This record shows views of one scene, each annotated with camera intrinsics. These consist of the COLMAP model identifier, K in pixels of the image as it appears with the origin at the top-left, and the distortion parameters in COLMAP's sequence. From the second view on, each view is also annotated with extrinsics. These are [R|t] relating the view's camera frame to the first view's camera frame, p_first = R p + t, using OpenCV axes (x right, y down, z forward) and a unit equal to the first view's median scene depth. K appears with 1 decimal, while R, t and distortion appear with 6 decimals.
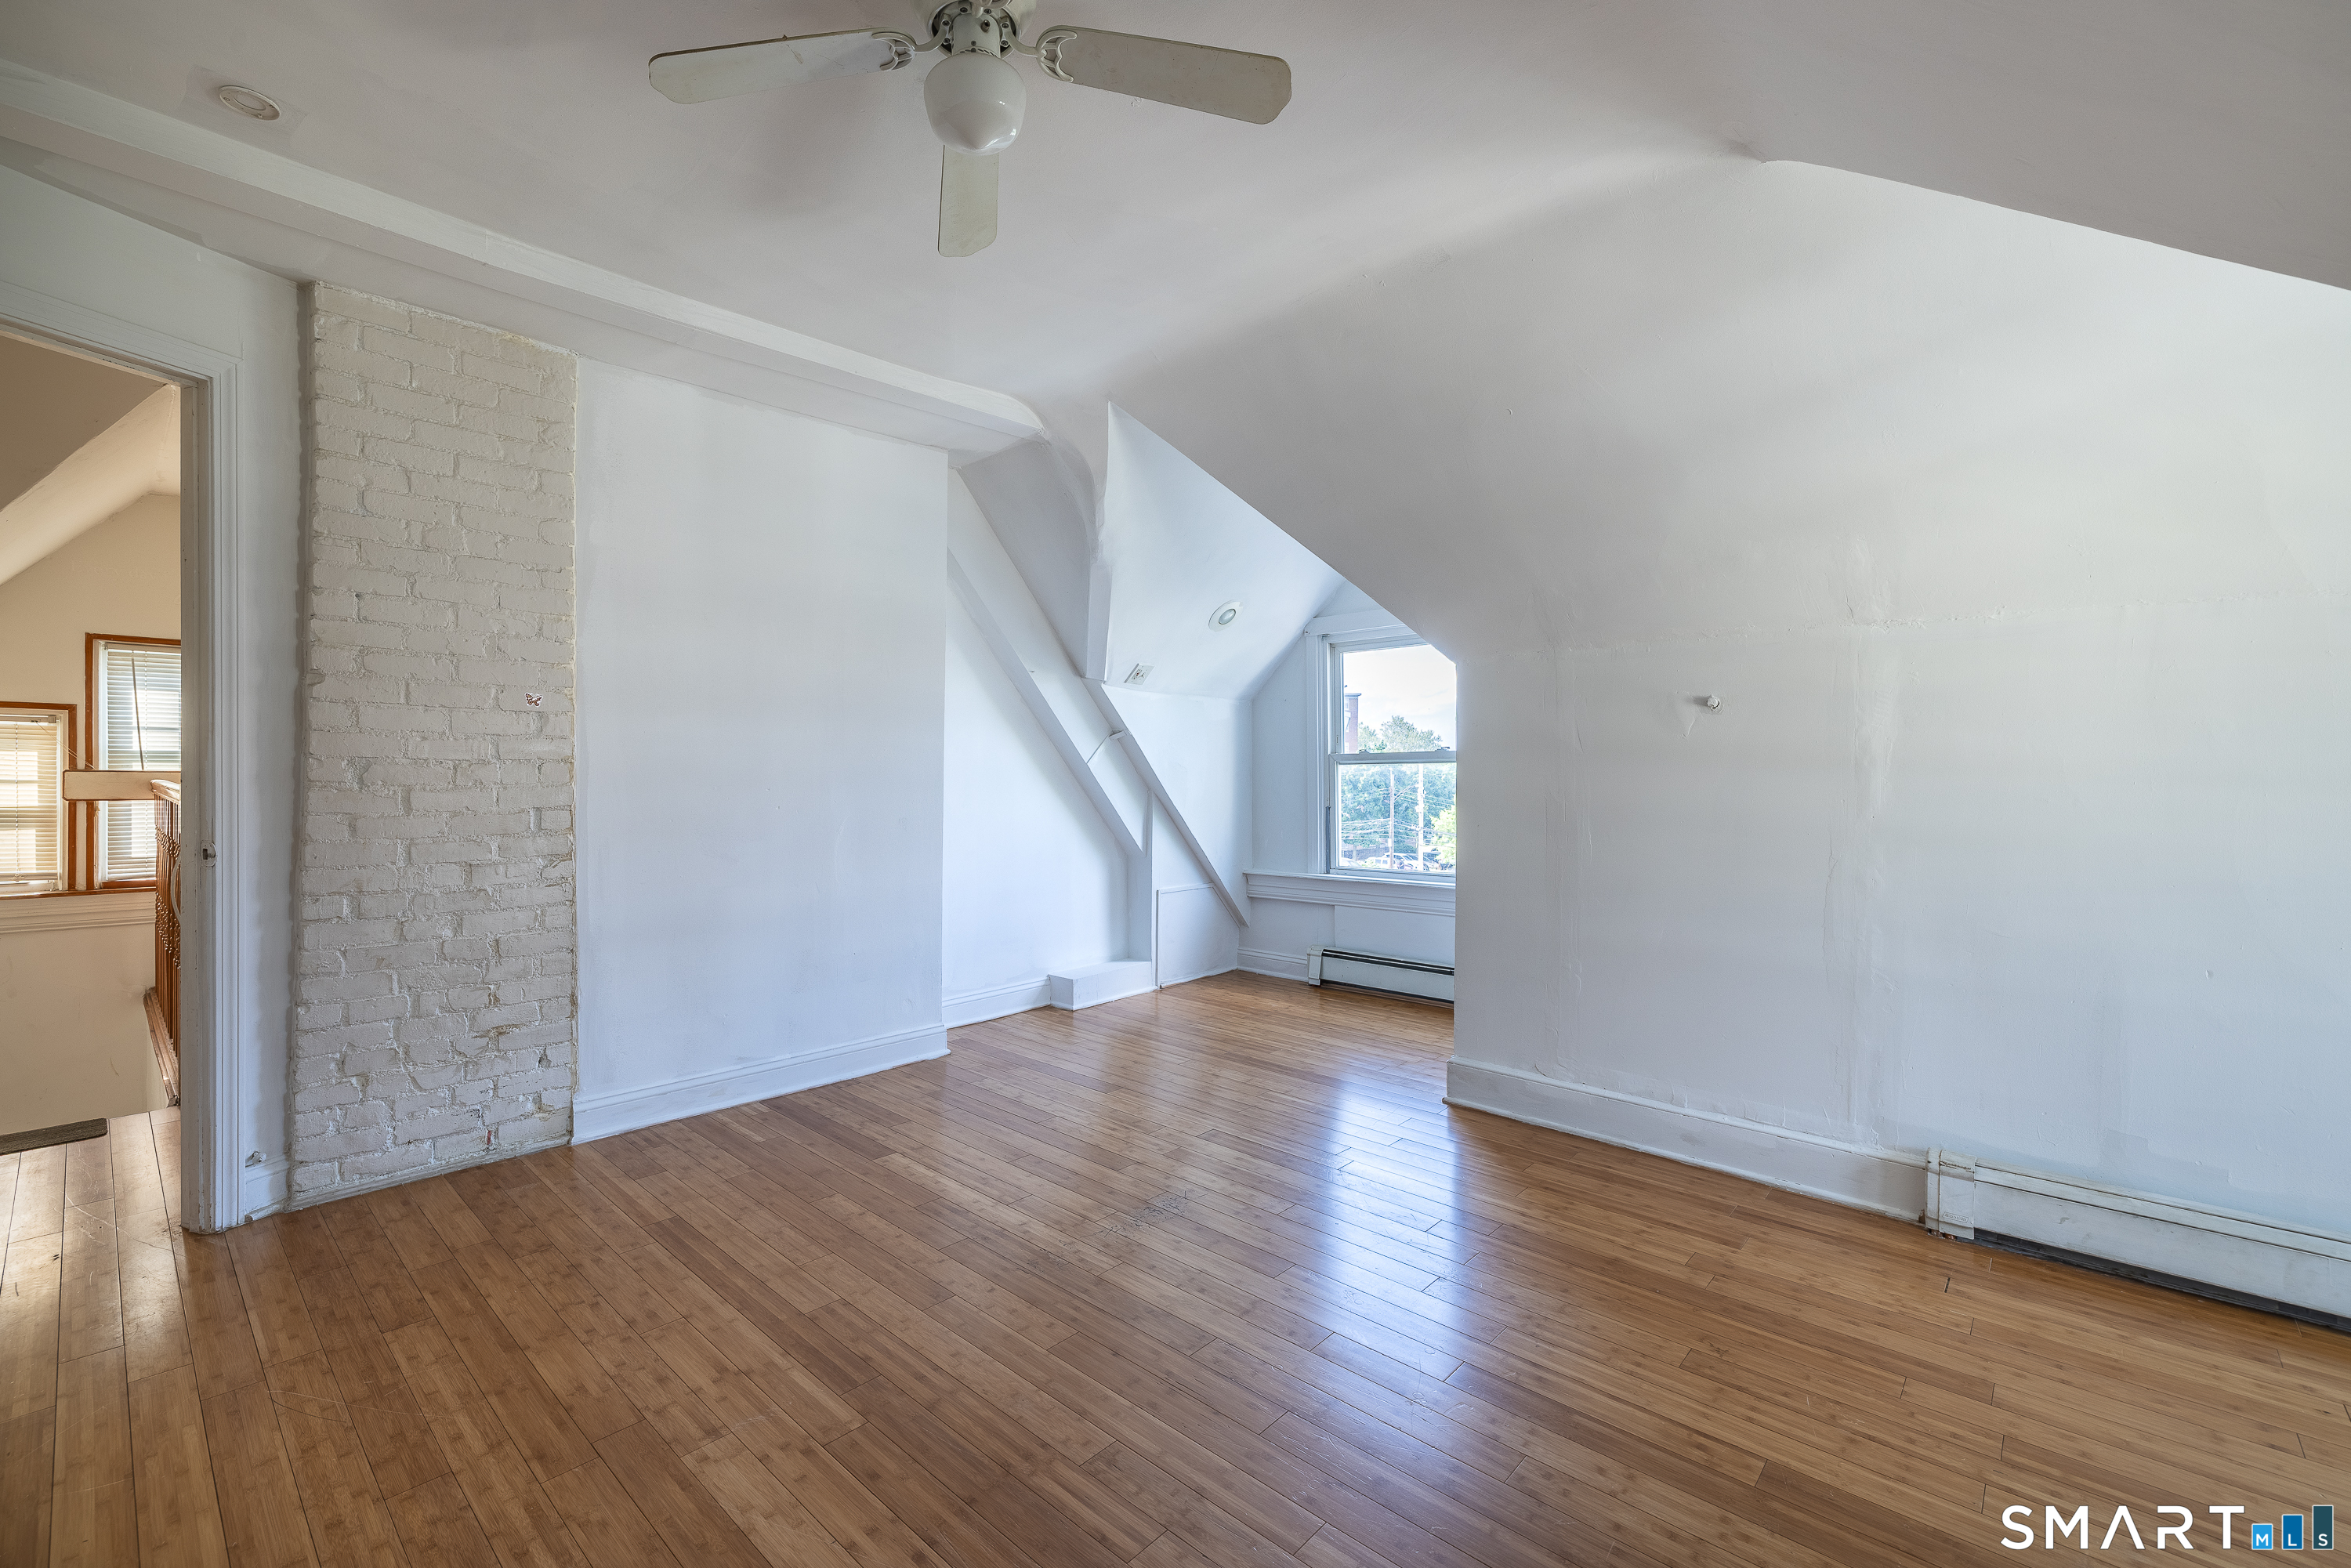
lens RADIAL K [[1035.8, 0, 1175.5], [0, 1035.8, 782.4], [0, 0, 1]] dist [-0.000881, -0.000405]
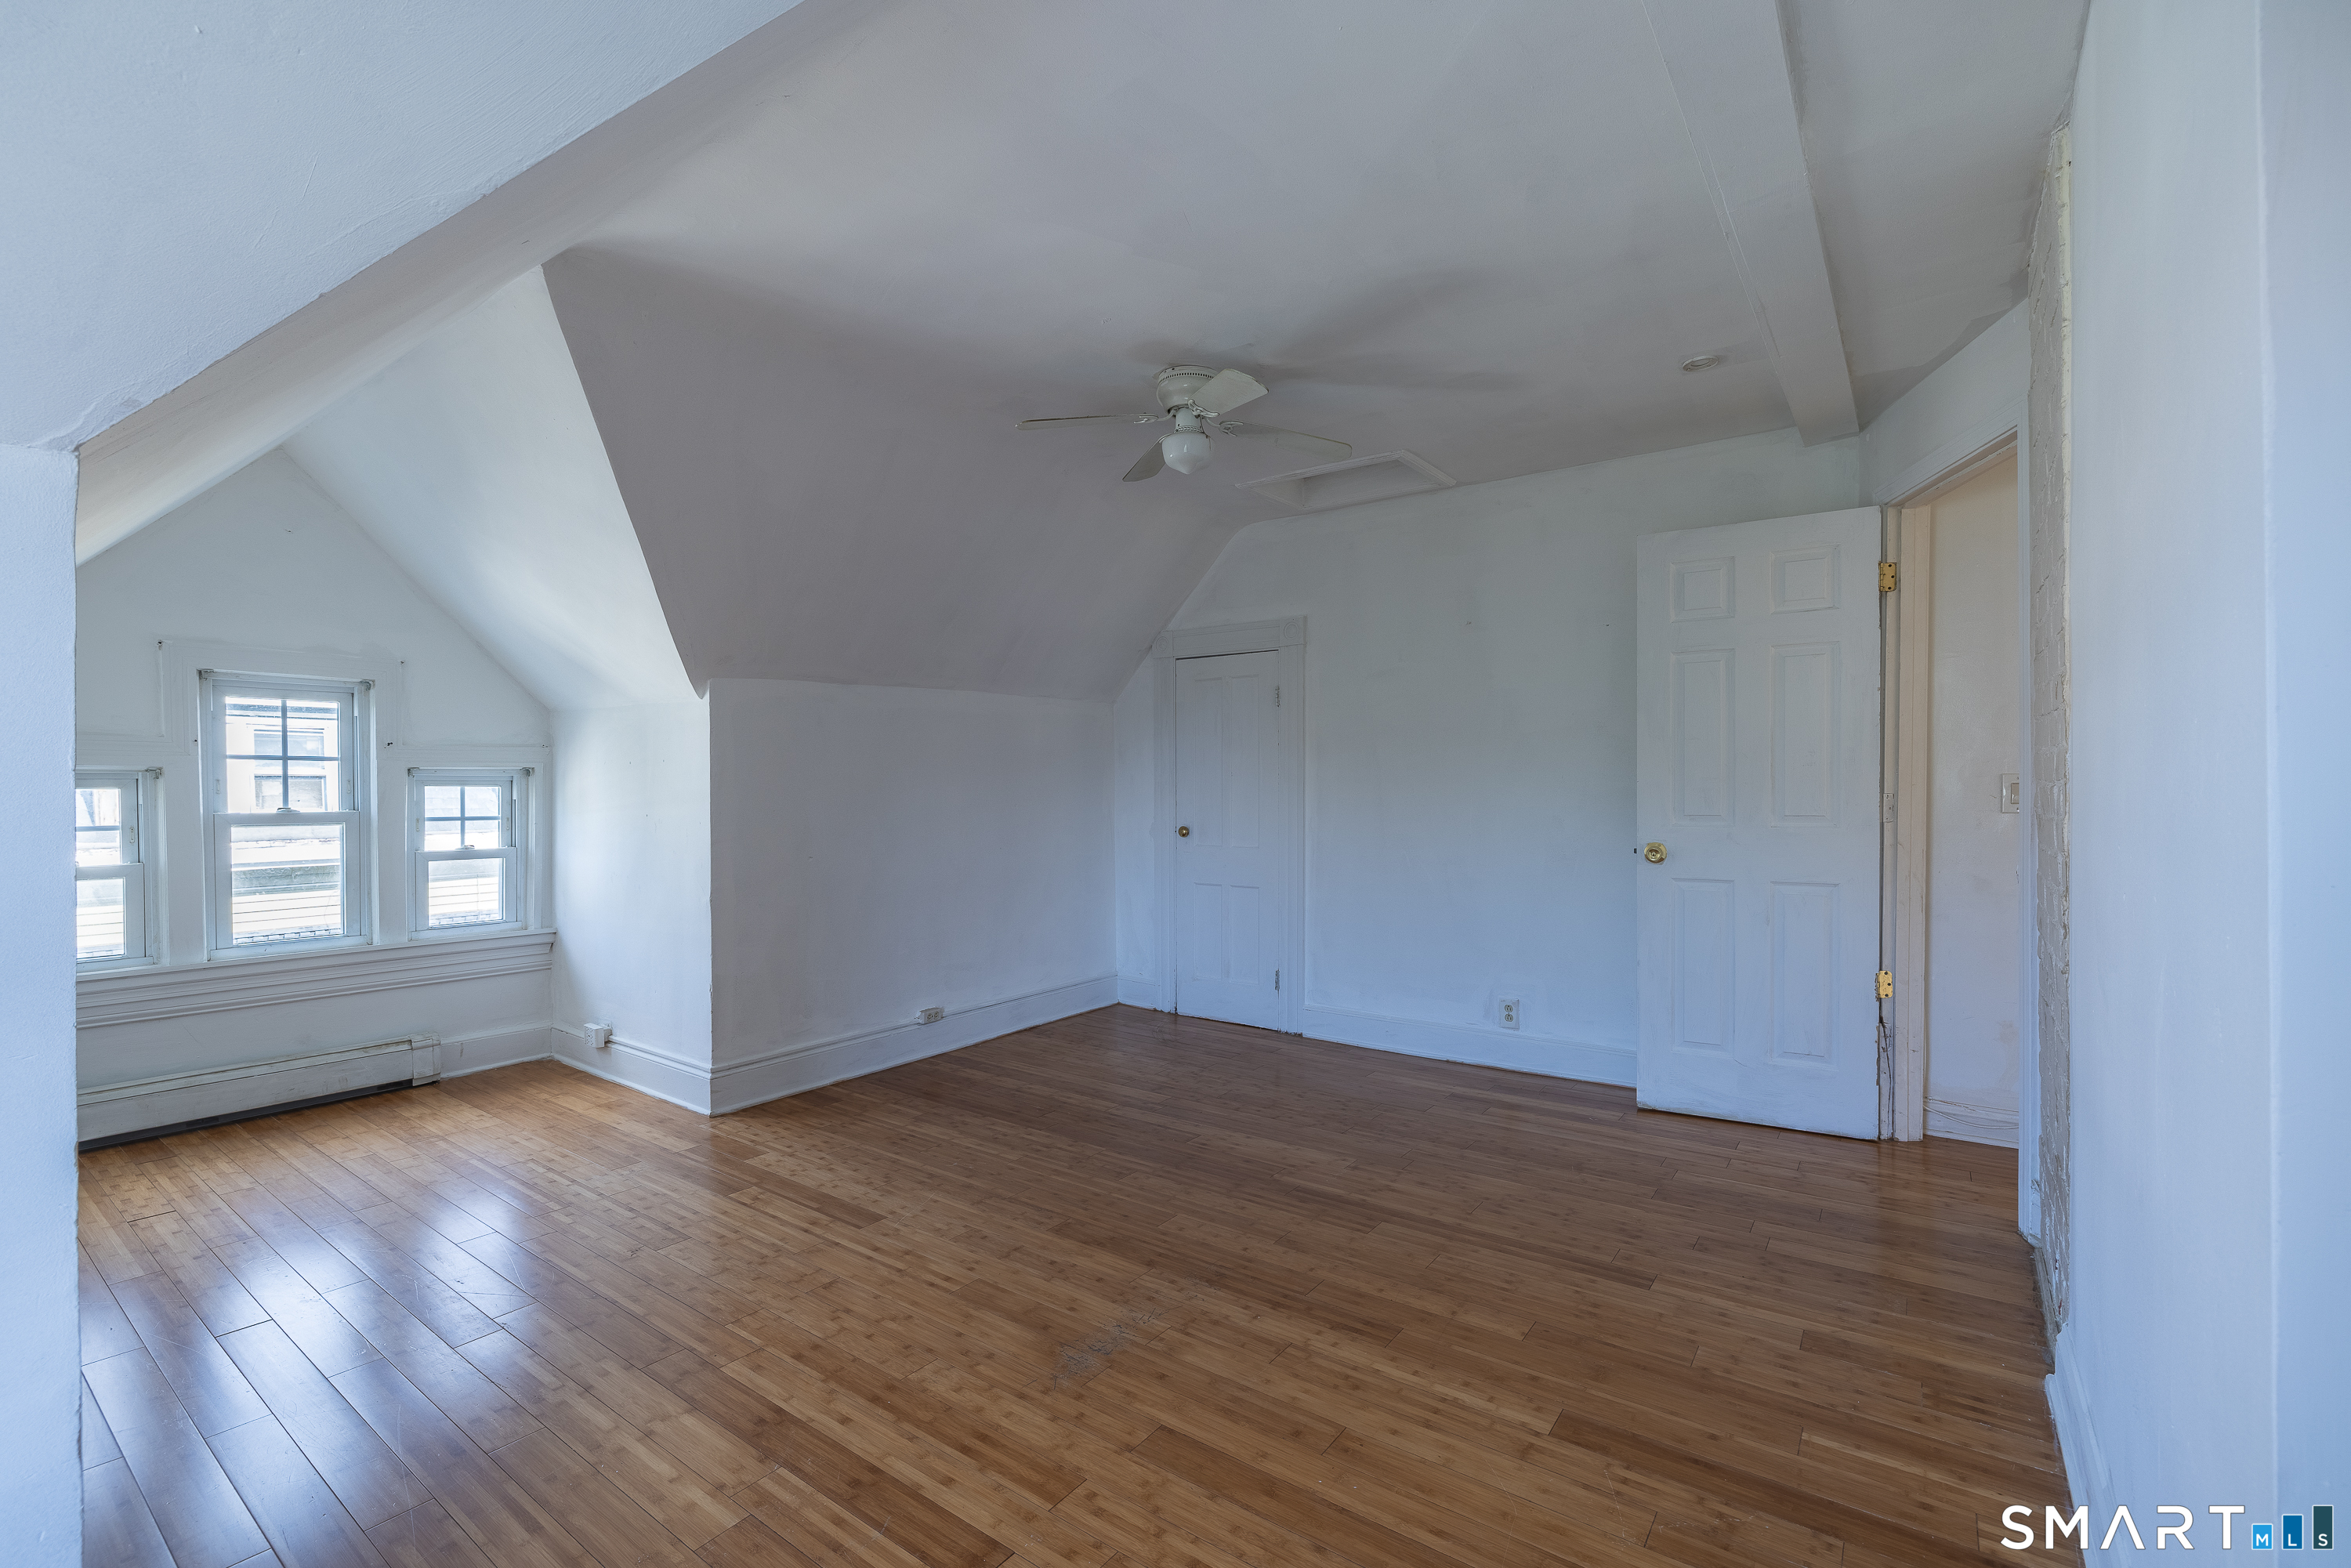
lens RADIAL K [[1035.8, 0, 1176.9], [0, 1035.8, 783.8], [0, 0, 1]] dist [-0.000881, -0.000405]
pose [[-0.997652, -0.001823, -0.068469, -0.026069], [-0.002305, 0.999973, 0.006952, -0.012335], [0.068454, 0.007094, -0.997629, 1.908587]]
